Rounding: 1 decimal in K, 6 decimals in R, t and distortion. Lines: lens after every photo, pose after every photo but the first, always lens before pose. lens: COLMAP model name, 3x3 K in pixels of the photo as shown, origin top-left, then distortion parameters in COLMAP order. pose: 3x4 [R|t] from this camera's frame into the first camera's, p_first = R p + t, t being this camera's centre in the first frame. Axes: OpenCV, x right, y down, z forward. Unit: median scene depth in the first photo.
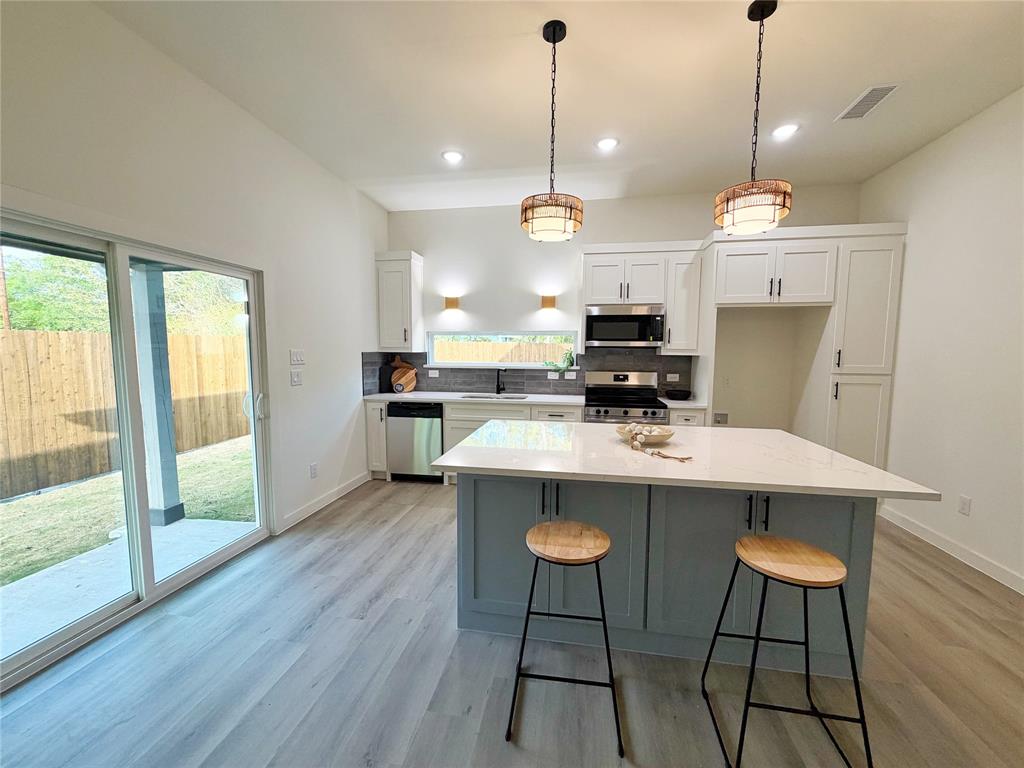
lens RADIAL K [[409.0, 0, 512.0], [0, 409.0, 384.0], [0, 0, 1]] dist [-0.000724, 0.000189]
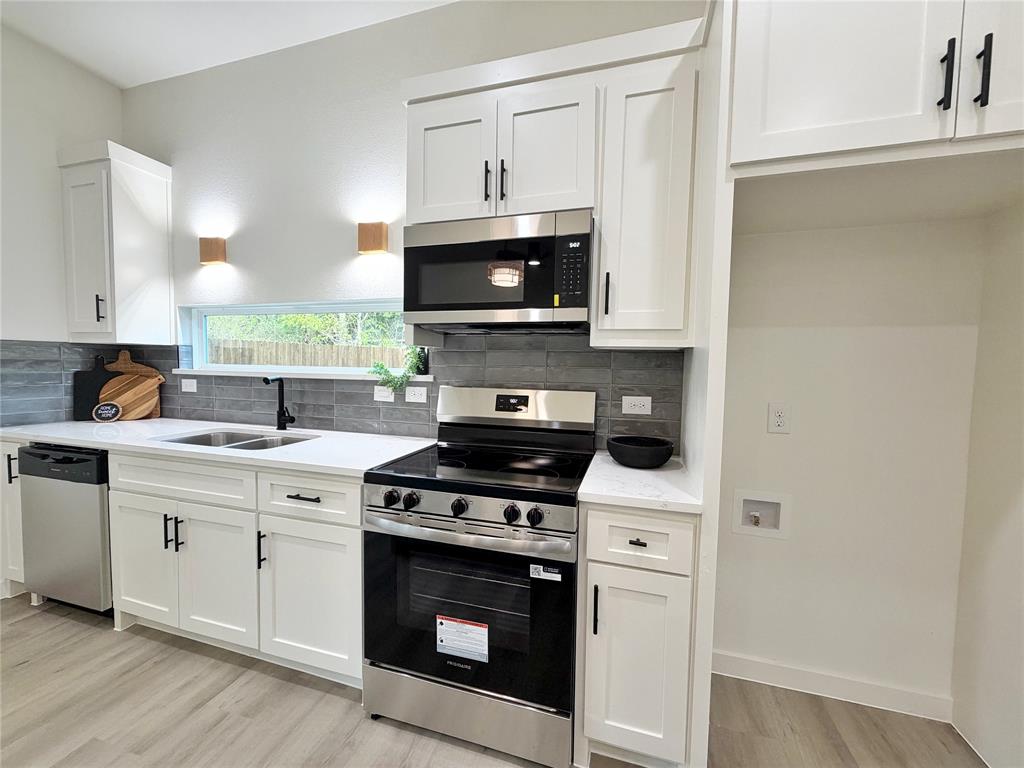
lens RADIAL K [[409.0, 0, 512.0], [0, 409.0, 384.0], [0, 0, 1]] dist [-0.000724, 0.000189]
pose [[0.993323, 0.016799, -0.114135, 0.316355], [-0.020766, 0.999218, -0.033657, -0.020392], [0.113481, 0.035802, 0.992895, 0.579909]]
